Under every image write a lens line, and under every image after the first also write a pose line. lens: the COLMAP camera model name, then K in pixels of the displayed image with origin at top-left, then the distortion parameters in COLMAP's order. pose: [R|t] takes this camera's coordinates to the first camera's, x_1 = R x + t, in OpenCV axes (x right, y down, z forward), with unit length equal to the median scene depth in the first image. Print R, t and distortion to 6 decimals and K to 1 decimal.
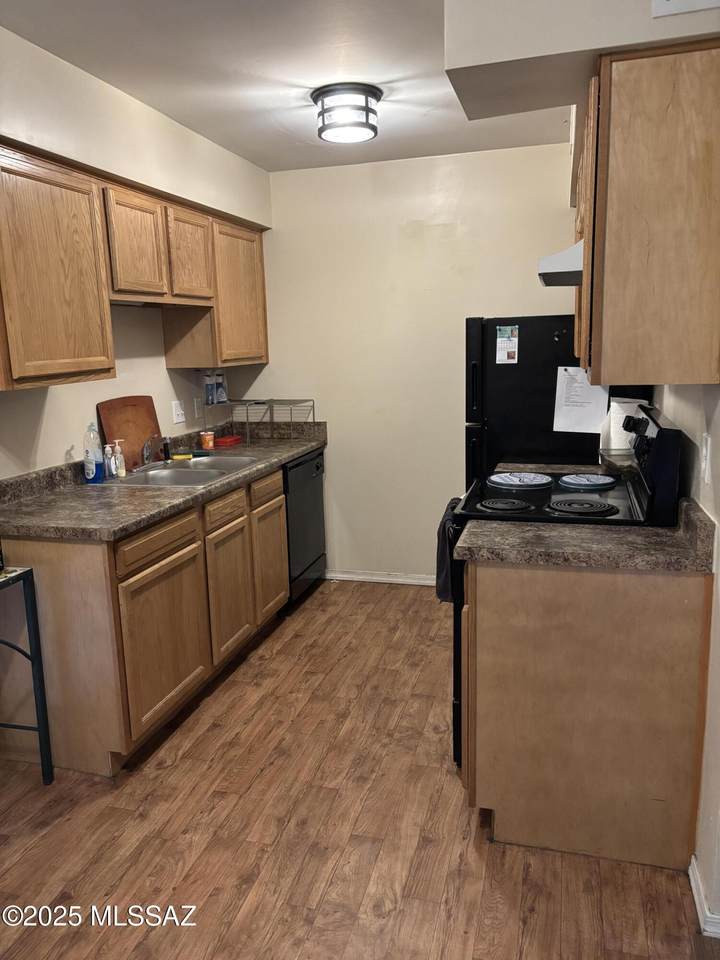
lens RADIAL K [[728.1, 0, 351.5], [0, 728.1, 481.9], [0, 0, 1]] dist [0.016843, -0.023104]
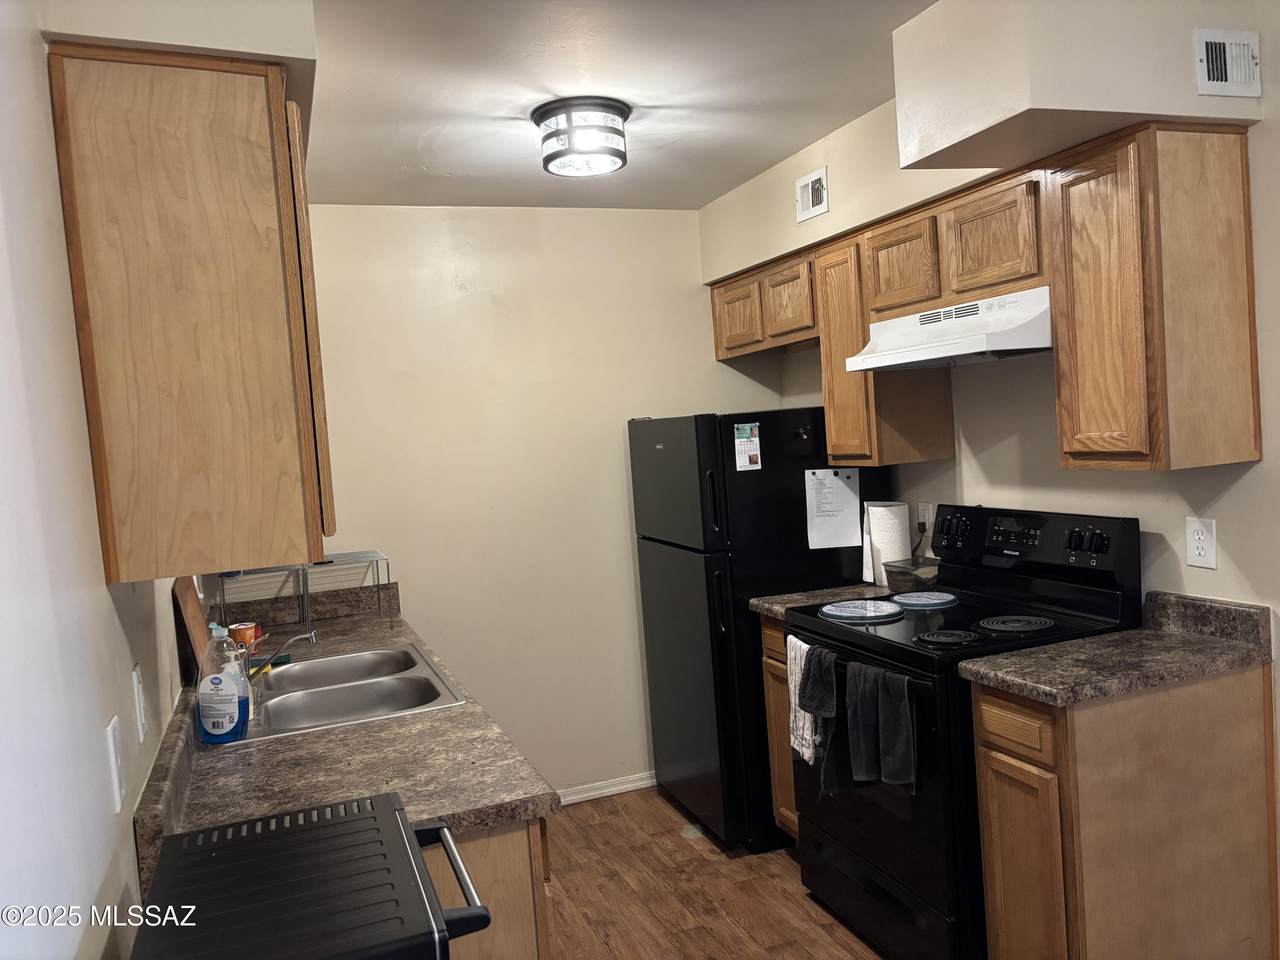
lens RADIAL K [[970.8, 0, 638.6], [0, 970.8, 484.3], [0, 0, 1]] dist [0.016843, -0.023104]
pose [[0.799221, -0.061440, 0.597889, -0.513085], [0.161454, 0.980145, -0.115101, -0.048673], [-0.578947, 0.188522, 0.793272, 0.255448]]
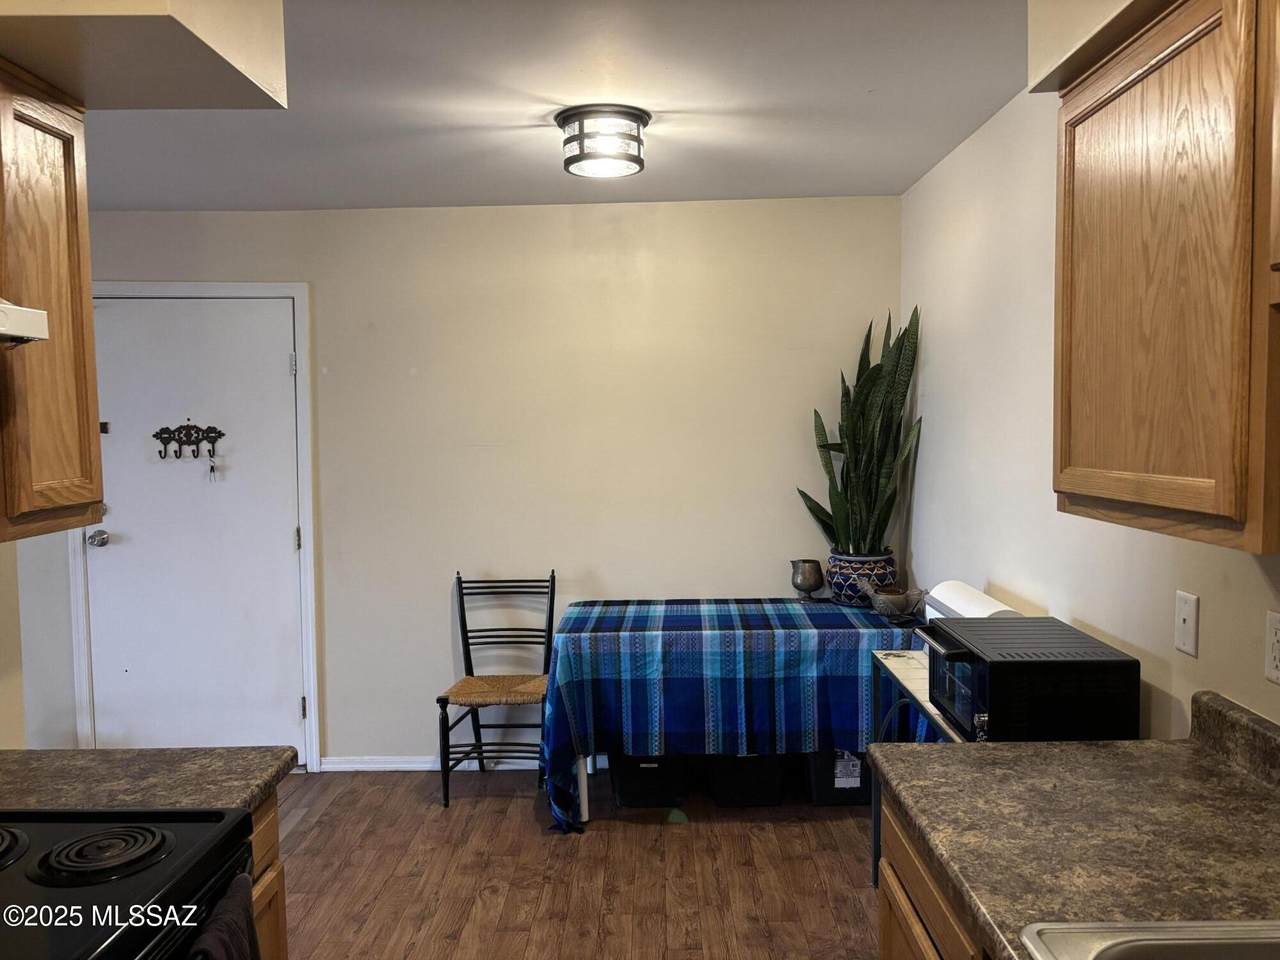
lens RADIAL K [[970.8, 0, 642.6], [0, 970.8, 482.5], [0, 0, 1]] dist [0.016843, -0.023104]
pose [[-0.962465, 0.059451, -0.264813, 0.034565], [-0.011691, 0.965726, 0.259299, -0.253338], [0.271153, 0.252662, -0.928783, 1.199886]]
